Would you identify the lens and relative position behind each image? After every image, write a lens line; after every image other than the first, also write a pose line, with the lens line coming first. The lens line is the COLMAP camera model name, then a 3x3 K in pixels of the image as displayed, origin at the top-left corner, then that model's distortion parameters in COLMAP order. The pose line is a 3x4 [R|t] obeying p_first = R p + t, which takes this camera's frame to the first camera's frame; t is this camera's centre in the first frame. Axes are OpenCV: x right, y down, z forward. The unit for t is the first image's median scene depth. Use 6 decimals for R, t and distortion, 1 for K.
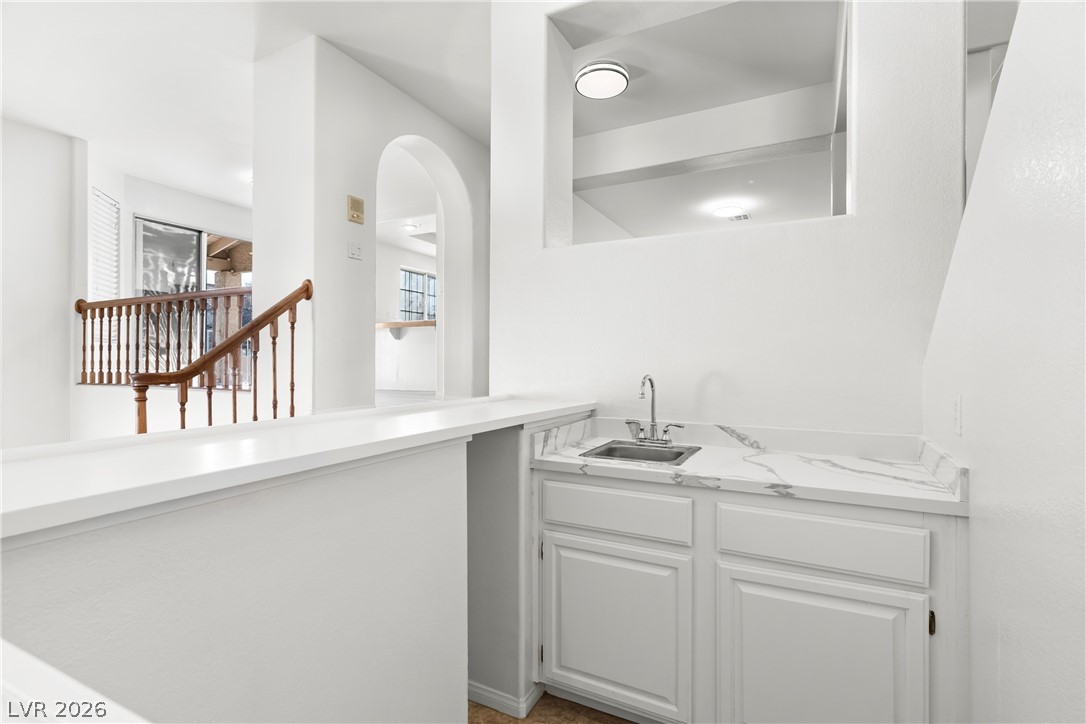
lens RADIAL K [[505.3, 0, 543.0], [0, 505.3, 362.0], [0, 0, 1]] dist [0.028804, 0.000220]
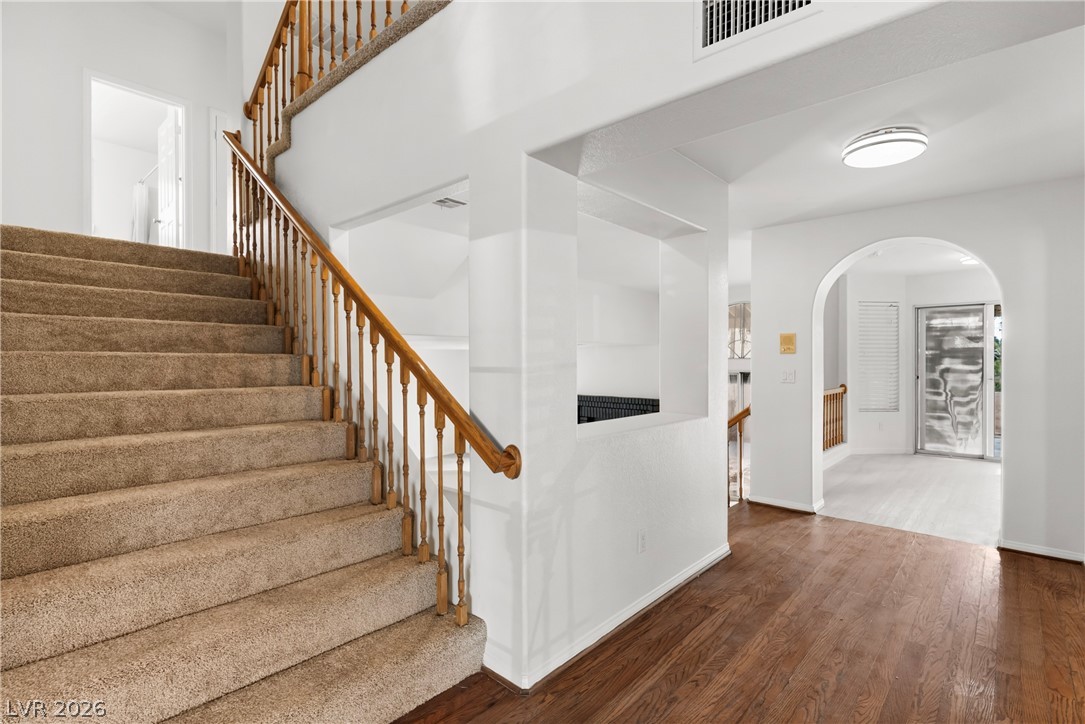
lens RADIAL K [[515.5, 0, 545.8], [0, 515.5, 361.2], [0, 0, 1]] dist [0.000476, 0.000650]
pose [[-0.243211, 0.000178, -0.969973, 0.466489], [0.002697, 0.999996, -0.000493, -0.127437], [0.969970, -0.002735, -0.243210, 0.365729]]
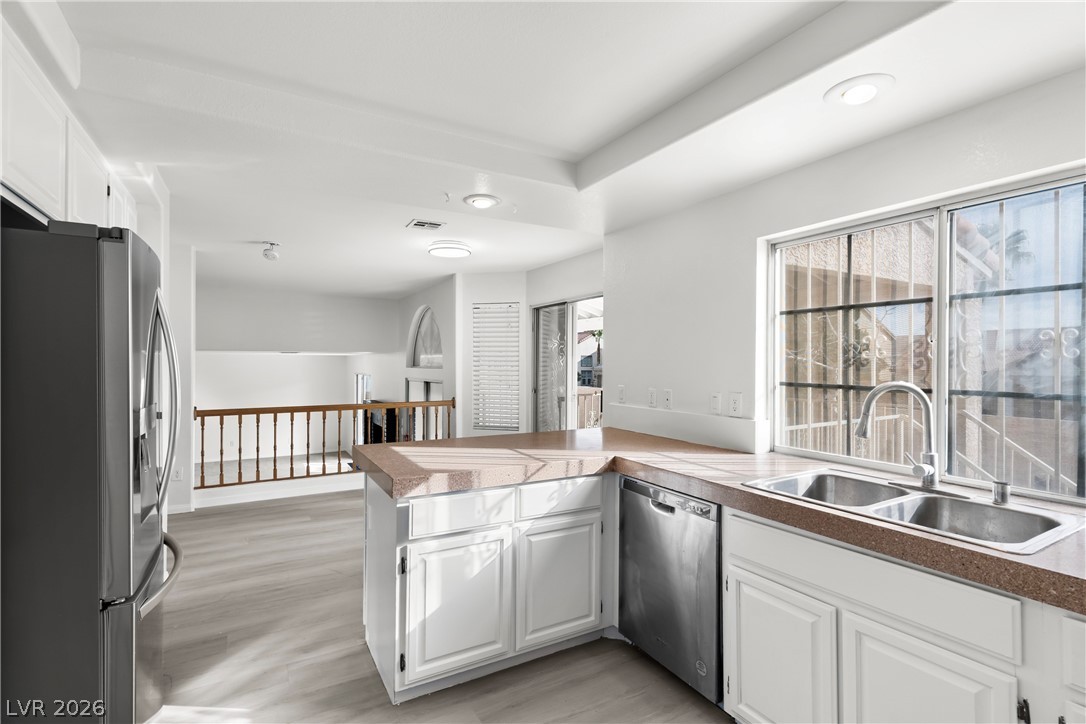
lens RADIAL K [[516.0, 0, 546.3], [0, 516.0, 361.2], [0, 0, 1]] dist [0.000476, 0.000650]
pose [[-0.527017, -0.003538, -0.849848, 0.040948], [0.001465, 0.999986, -0.005071, -0.139237], [0.849854, -0.003918, -0.527004, 1.241795]]
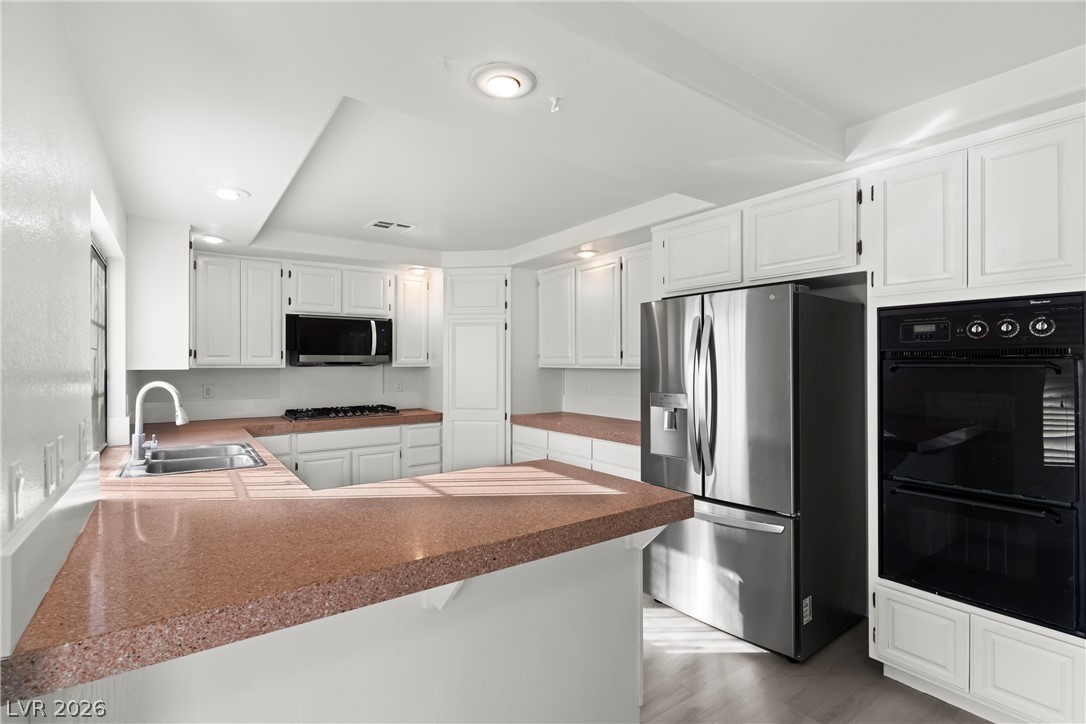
lens RADIAL K [[516.0, 0, 546.3], [0, 516.0, 361.2], [0, 0, 1]] dist [0.000476, 0.000650]
pose [[0.445338, 0.004785, 0.895350, -0.453269], [-0.004016, 0.999986, -0.003346, -0.142871], [-0.895354, -0.002105, 0.445351, 0.880669]]
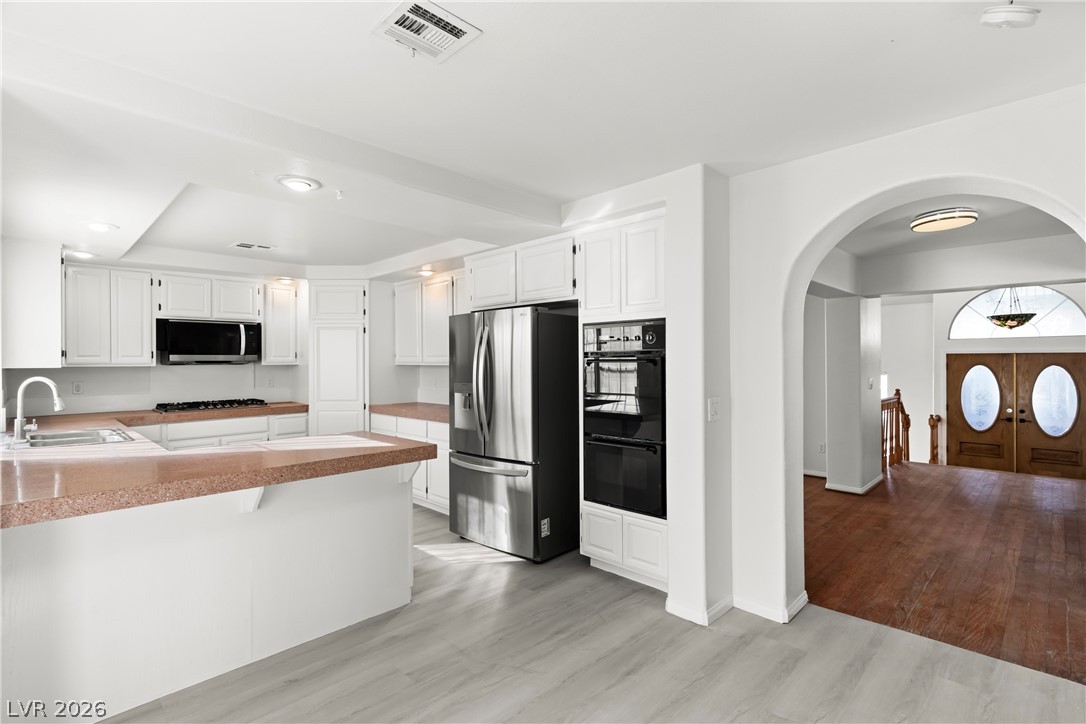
lens RADIAL K [[516.0, 0, 546.3], [0, 516.0, 361.2], [0, 0, 1]] dist [0.000476, 0.000650]
pose [[0.290133, -0.000067, 0.956986, -0.548527], [0.000130, 1.000000, 0.000030, -0.142590], [-0.956986, 0.000116, 0.290133, 0.735957]]
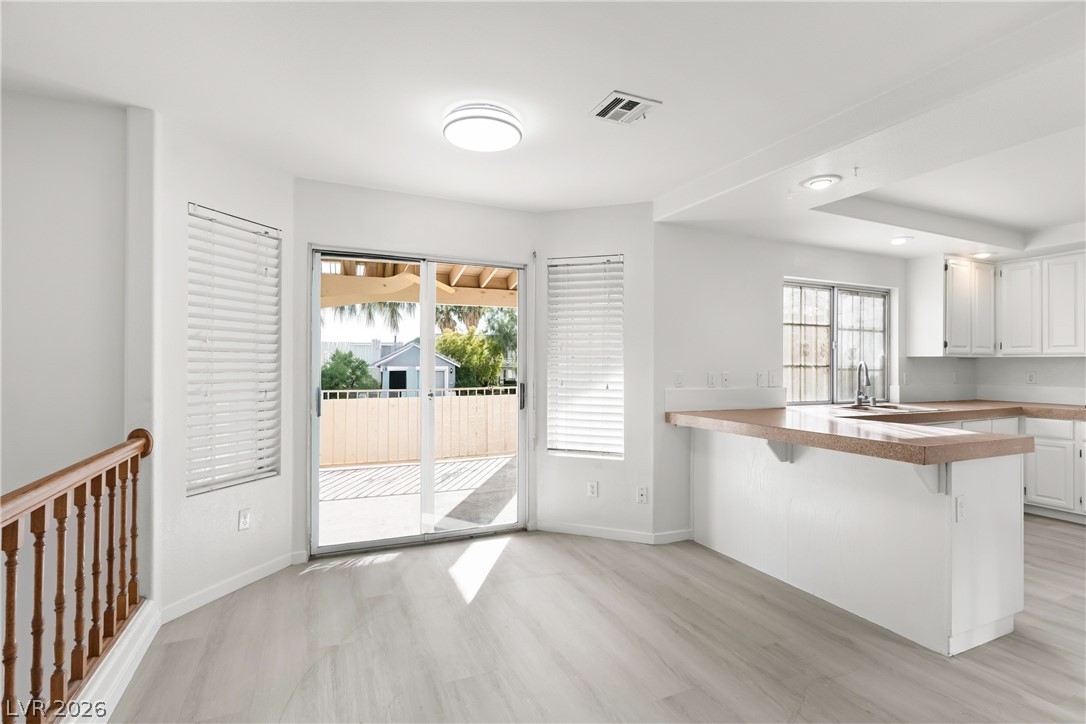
lens RADIAL K [[516.0, 0, 546.3], [0, 516.0, 361.2], [0, 0, 1]] dist [0.000476, 0.000650]
pose [[0.794475, 0.002123, -0.607293, -0.193343], [-0.004290, 0.999989, -0.002117, -0.127137], [0.607281, 0.004287, 0.794475, 0.564794]]
